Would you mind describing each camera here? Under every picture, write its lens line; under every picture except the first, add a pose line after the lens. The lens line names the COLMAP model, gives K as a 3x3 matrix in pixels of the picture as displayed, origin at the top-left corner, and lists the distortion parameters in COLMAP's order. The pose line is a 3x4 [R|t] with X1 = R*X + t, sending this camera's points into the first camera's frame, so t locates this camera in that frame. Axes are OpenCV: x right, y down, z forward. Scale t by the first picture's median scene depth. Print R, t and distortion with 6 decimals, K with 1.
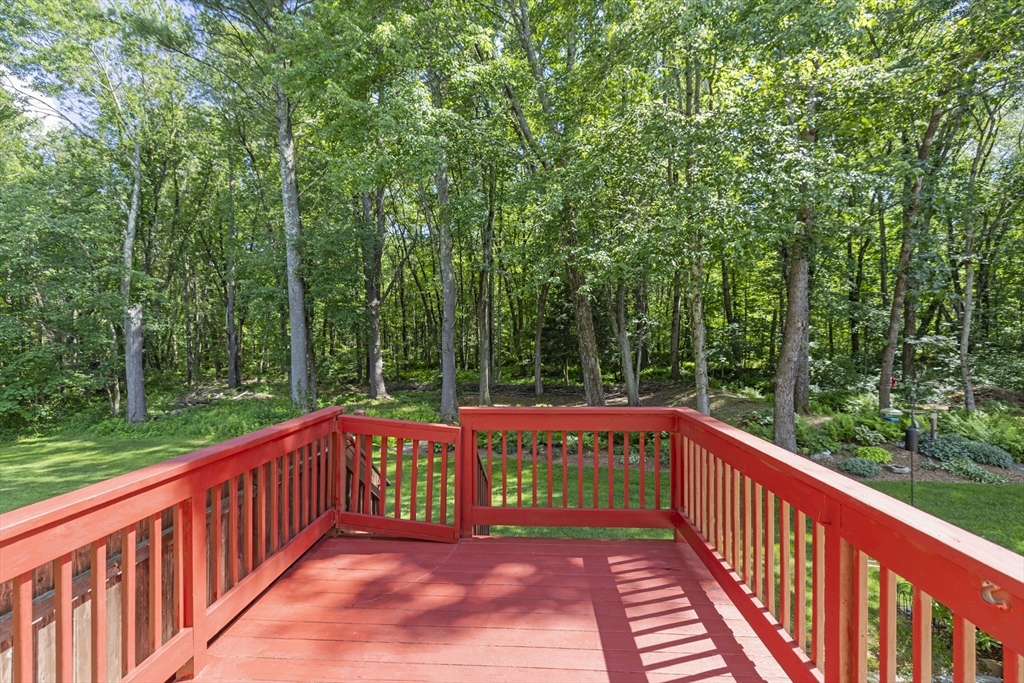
lens RADIAL K [[445.5, 0, 512.0], [0, 445.5, 342.4], [0, 0, 1]] dist [-0.005384, -0.000431]
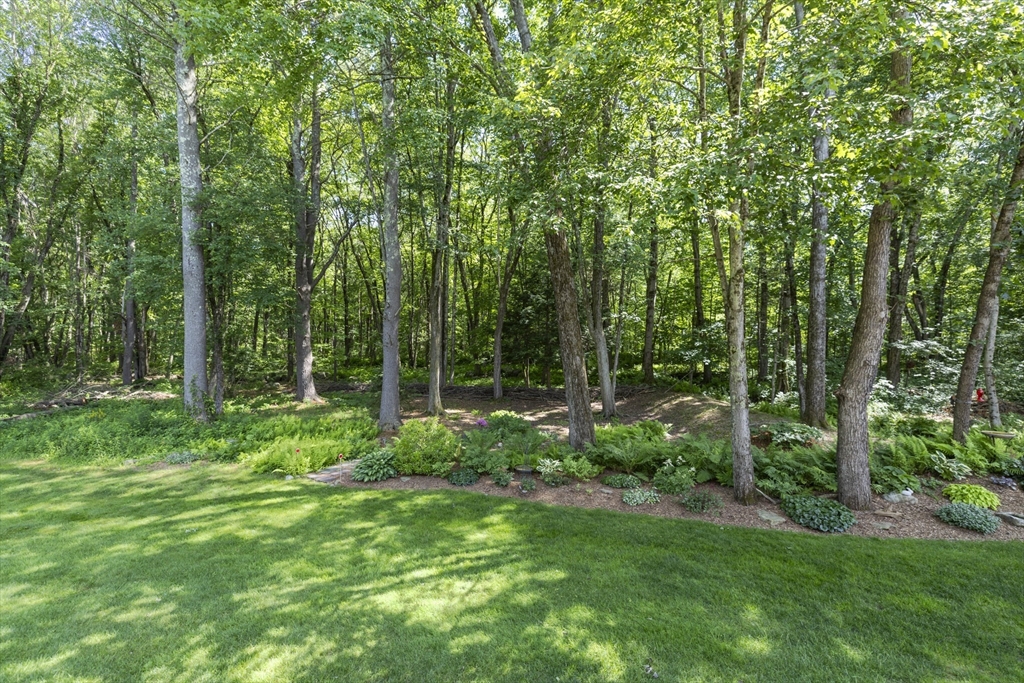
lens RADIAL K [[445.5, 0, 509.5], [0, 445.5, 337.9], [0, 0, 1]] dist [-0.005384, -0.000431]
pose [[0.994538, 0.024769, 0.101395, -0.008297], [-0.023917, 0.999668, -0.009616, 0.007017], [-0.101599, 0.007139, 0.994800, 0.130666]]
